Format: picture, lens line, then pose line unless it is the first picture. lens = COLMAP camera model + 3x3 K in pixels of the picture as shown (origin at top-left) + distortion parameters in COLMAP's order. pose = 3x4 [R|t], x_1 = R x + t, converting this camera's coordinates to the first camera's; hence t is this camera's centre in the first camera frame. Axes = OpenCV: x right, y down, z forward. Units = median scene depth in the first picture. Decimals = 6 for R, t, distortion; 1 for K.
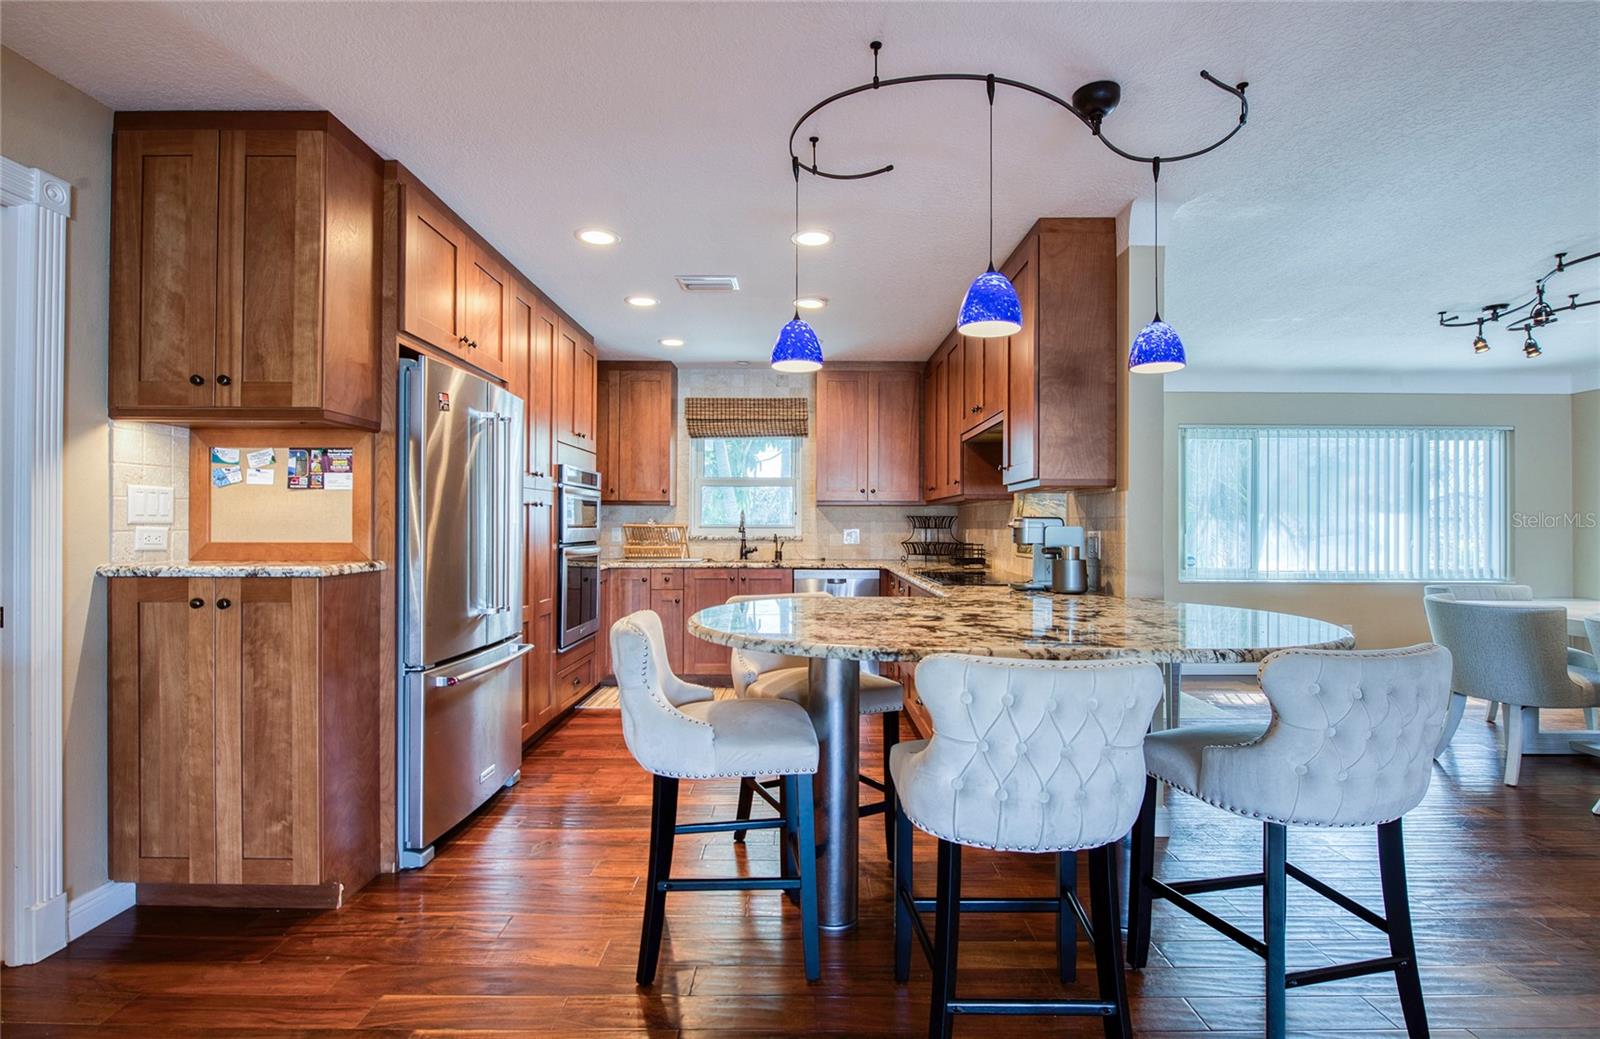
lens RADIAL K [[753.3, 0, 794.7], [0, 753.3, 519.8], [0, 0, 1]] dist [-0.022263, -0.000934]
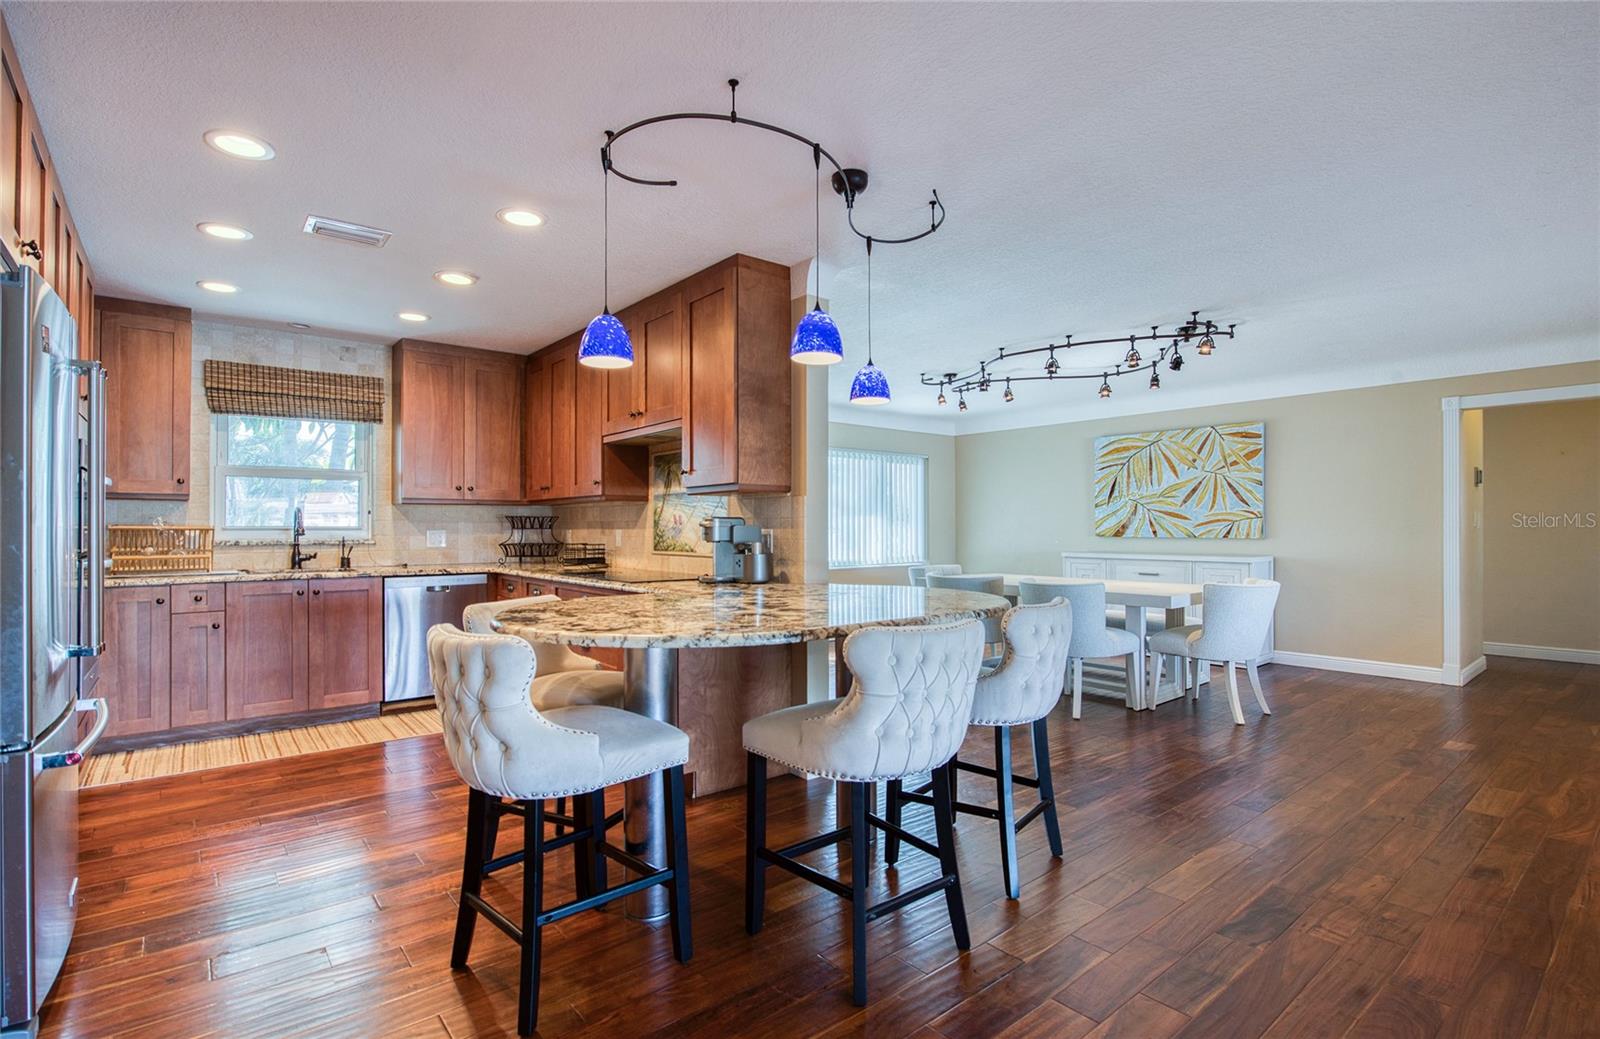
lens RADIAL K [[753.3, 0, 794.2], [0, 753.3, 519.9], [0, 0, 1]] dist [-0.022263, -0.000934]
pose [[0.766214, 0.001278, 0.642584, -0.242332], [-0.000368, 0.999999, -0.001550, 0.001948], [-0.642586, 0.000951, 0.766213, 0.052487]]
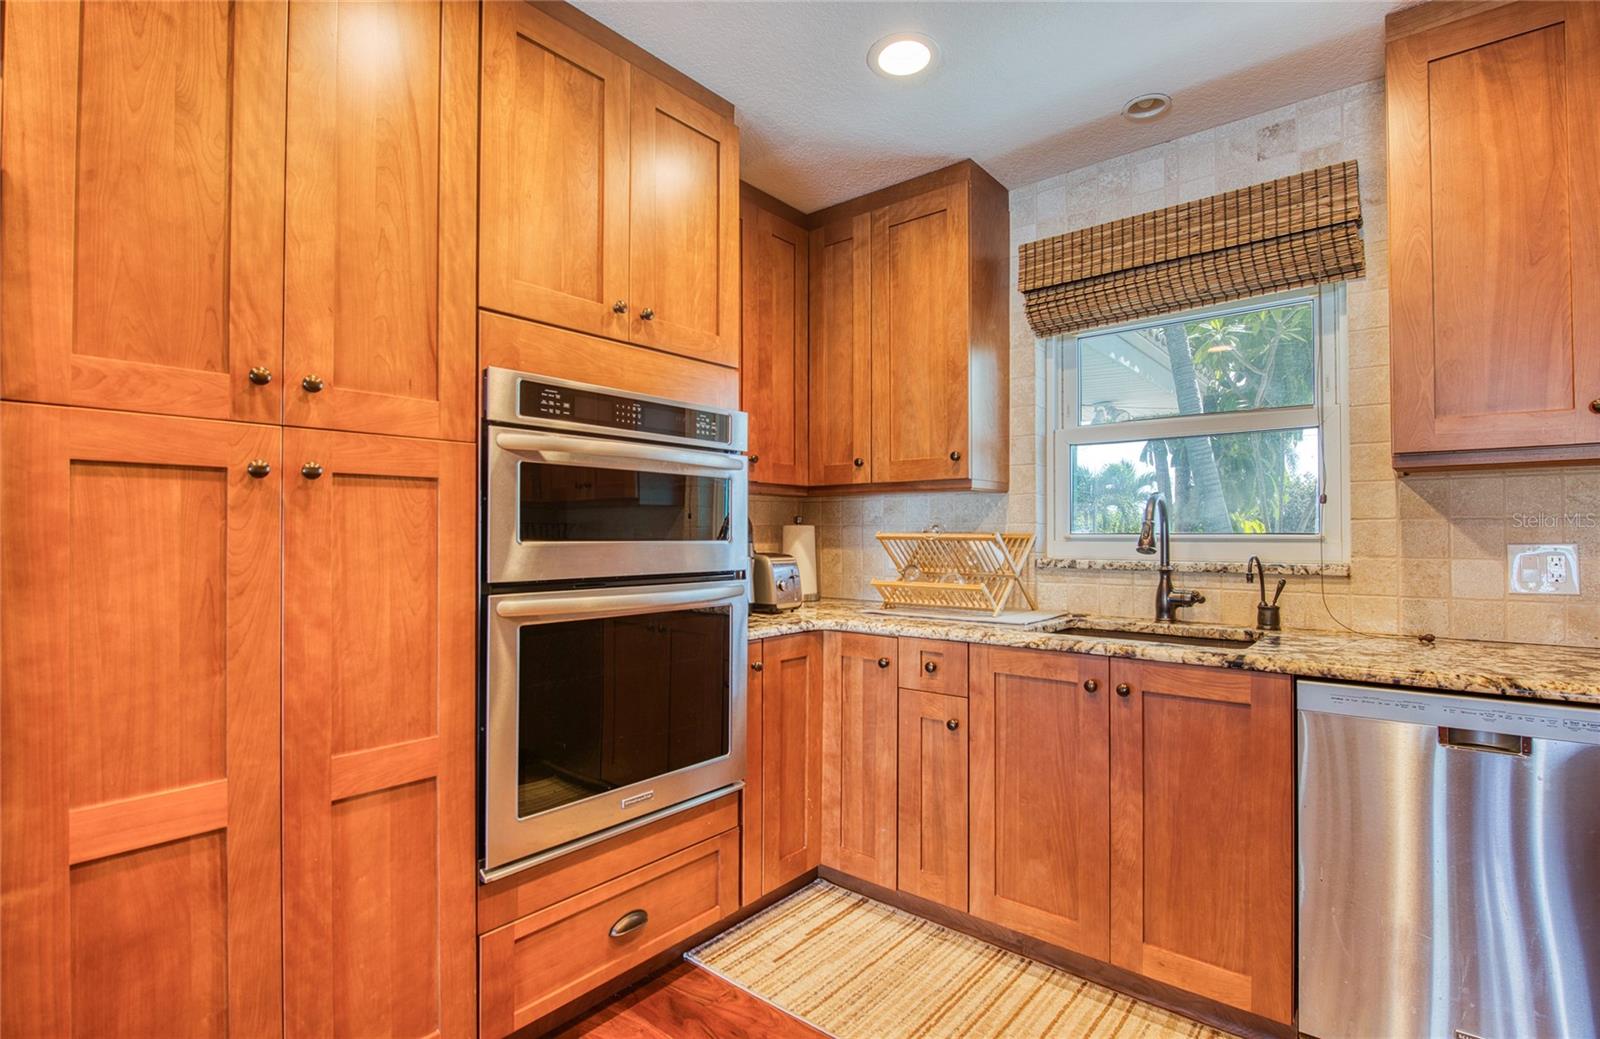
lens RADIAL K [[753.3, 0, 803.4], [0, 753.3, 530.9], [0, 0, 1]] dist [-0.022263, -0.000934]
pose [[0.785108, -0.009722, -0.619283, 0.036955], [0.008464, 0.999952, -0.004967, 0.008844], [0.619301, -0.001342, 0.785152, 0.813410]]
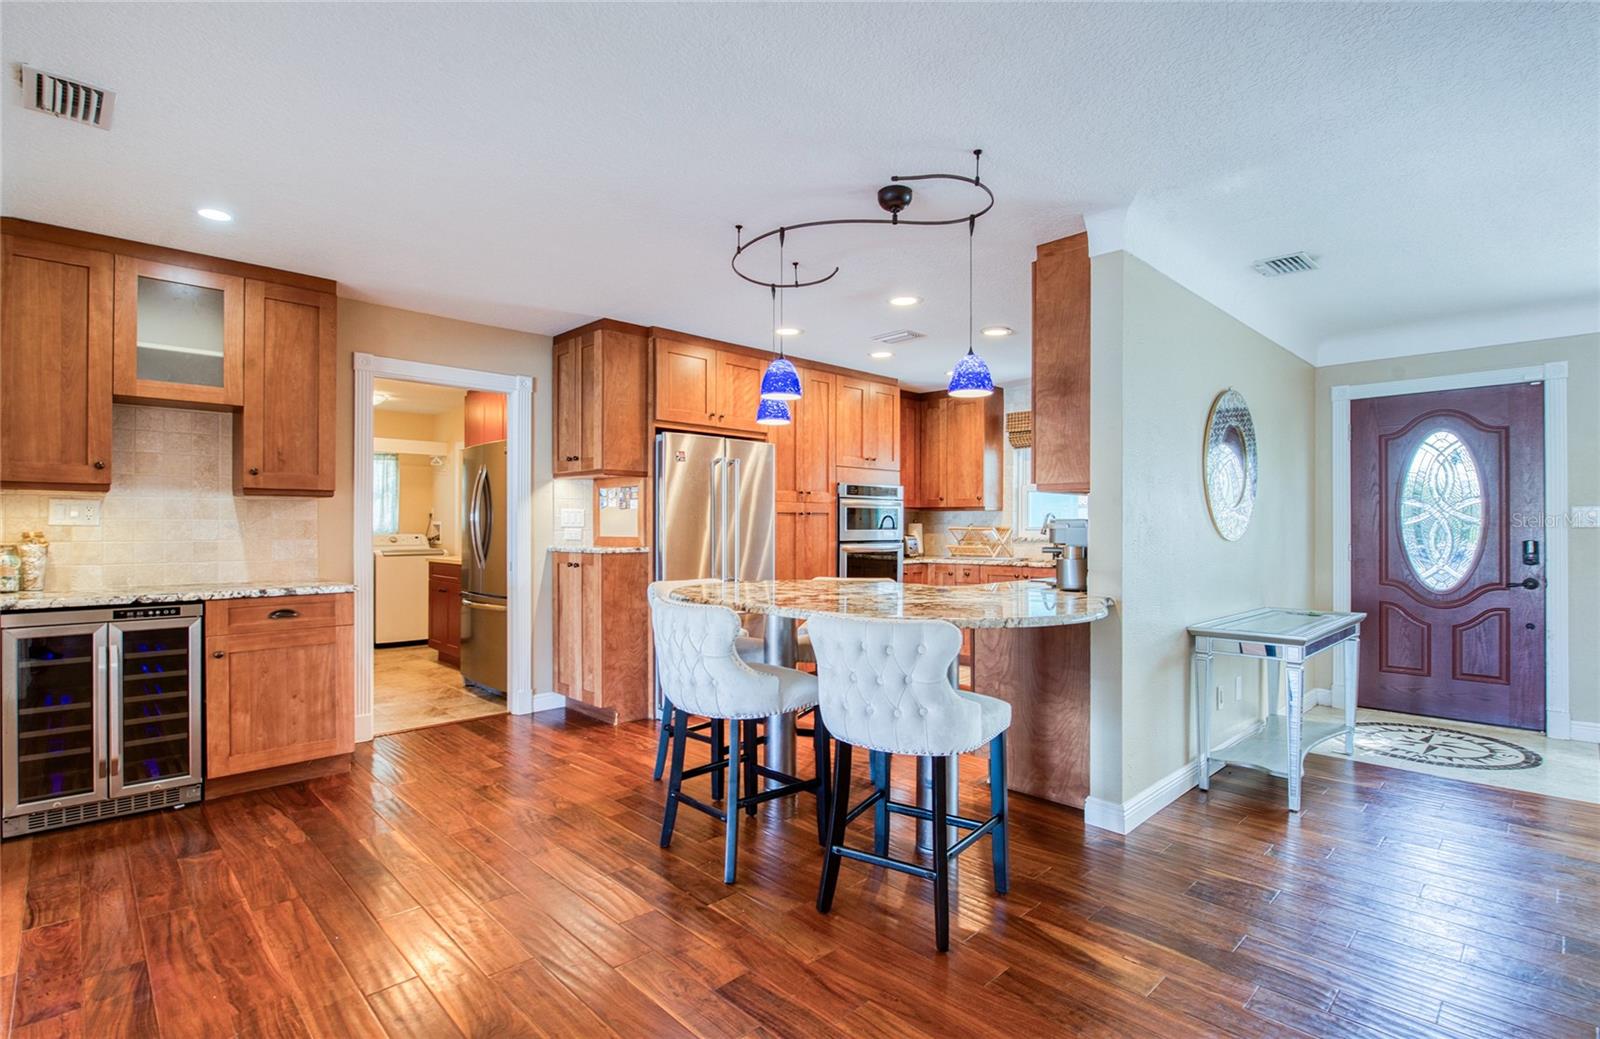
lens RADIAL K [[753.3, 0, 792.2], [0, 753.3, 524.7], [0, 0, 1]] dist [-0.022263, -0.000934]
pose [[0.697161, -0.006250, -0.716887, 0.617754], [0.007071, 0.999973, -0.001842, 0.003877], [0.716880, -0.003785, 0.697187, -0.020247]]
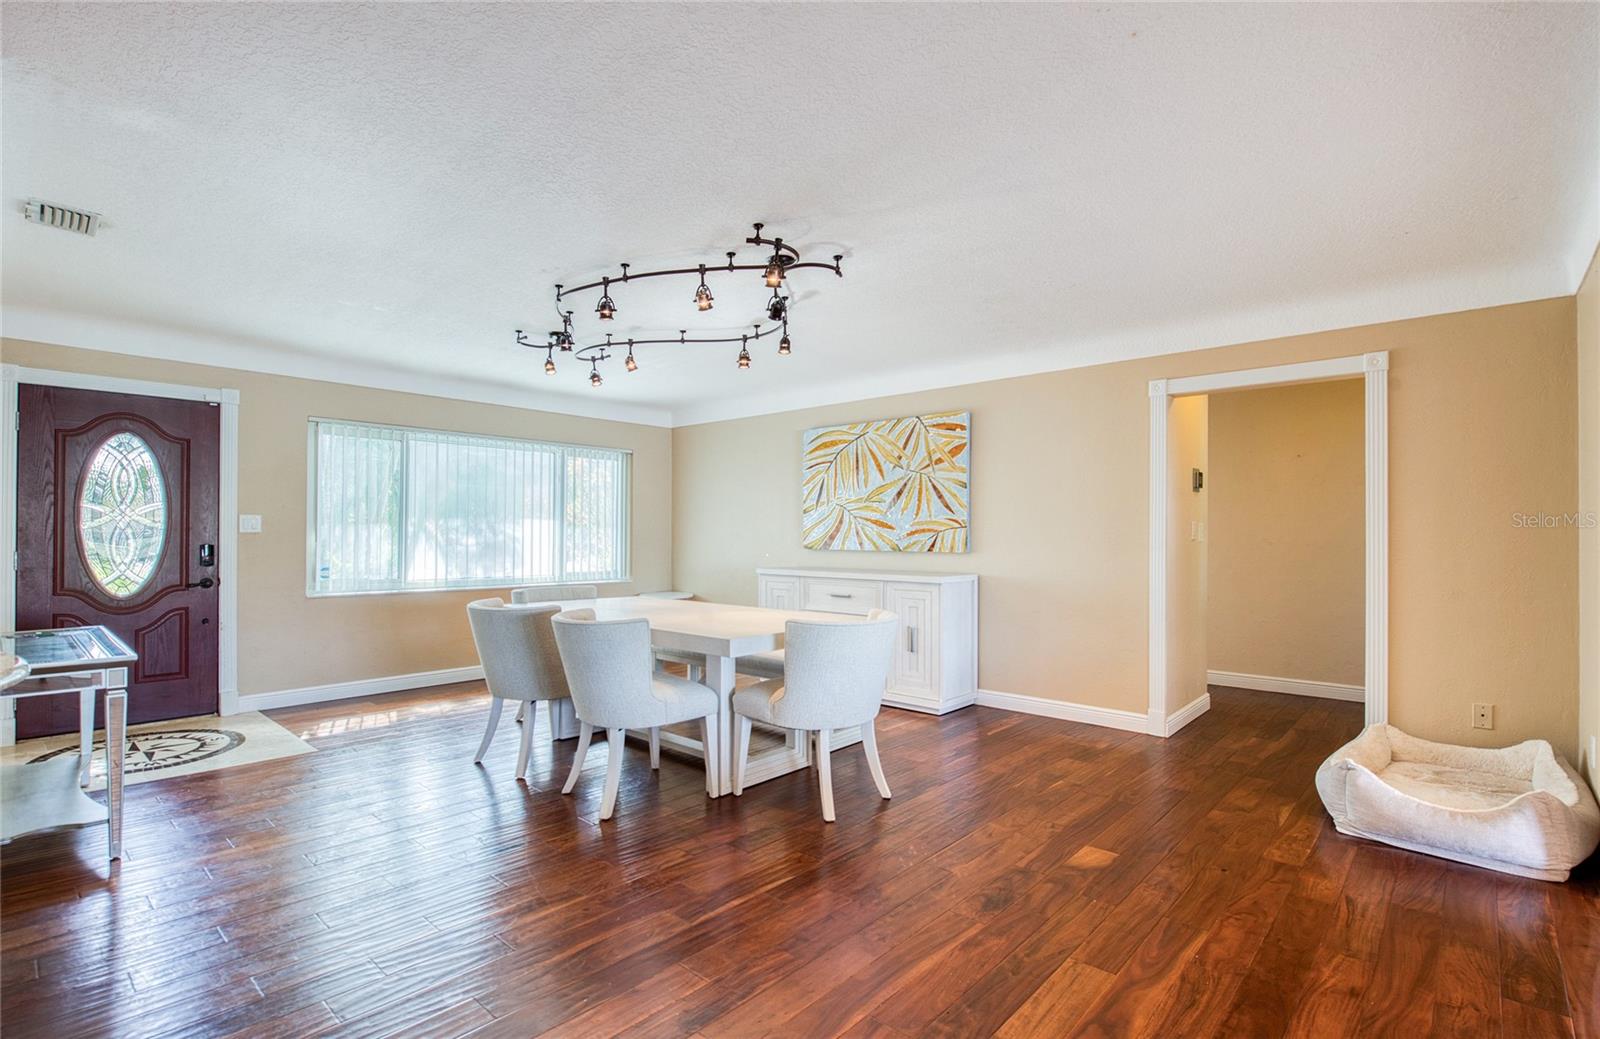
lens RADIAL K [[753.3, 0, 790.8], [0, 753.3, 525.5], [0, 0, 1]] dist [-0.022263, -0.000934]
pose [[0.660354, 0.010455, 0.750882, 0.331816], [-0.008137, 0.999944, -0.006767, 0.002589], [-0.750911, -0.001641, 0.660402, -0.005971]]
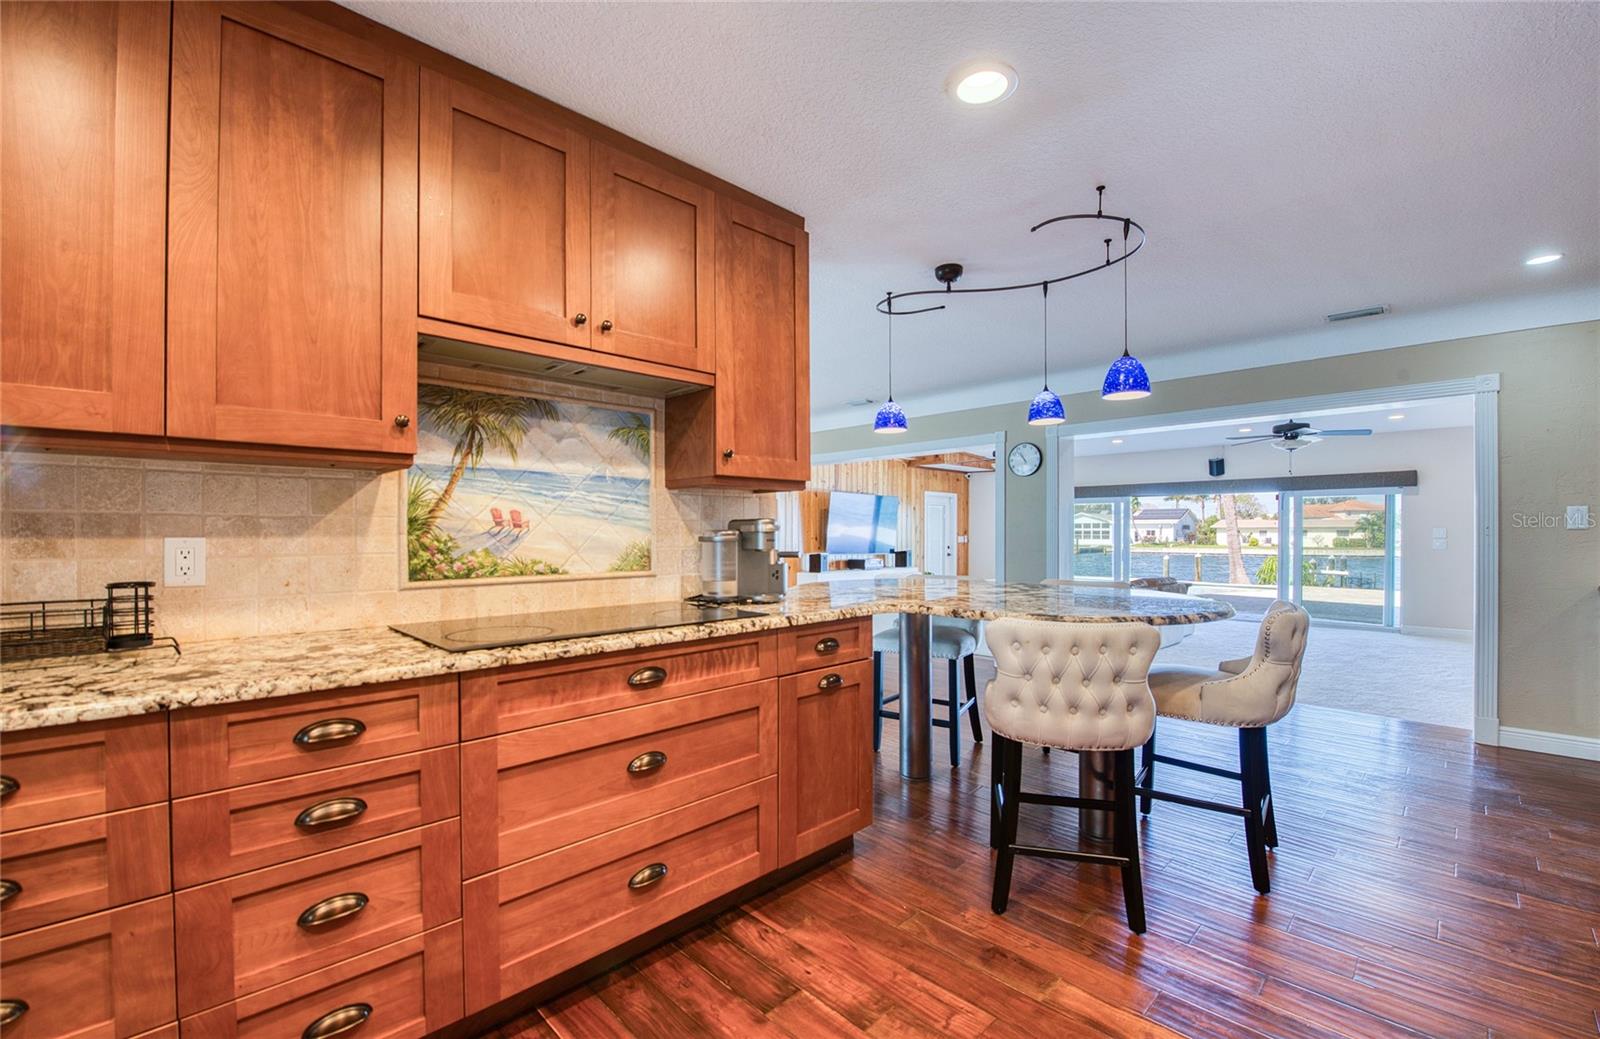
lens RADIAL K [[664.1, 0, 803.9], [0, 664.1, 530.1], [0, 0, 1]] dist [-0.014429, -0.001769]
pose [[-0.709224, -0.001198, 0.704982, -0.203596], [-0.007607, 0.999953, -0.005953, 0.010003], [-0.704942, -0.009585, -0.709200, 1.104989]]
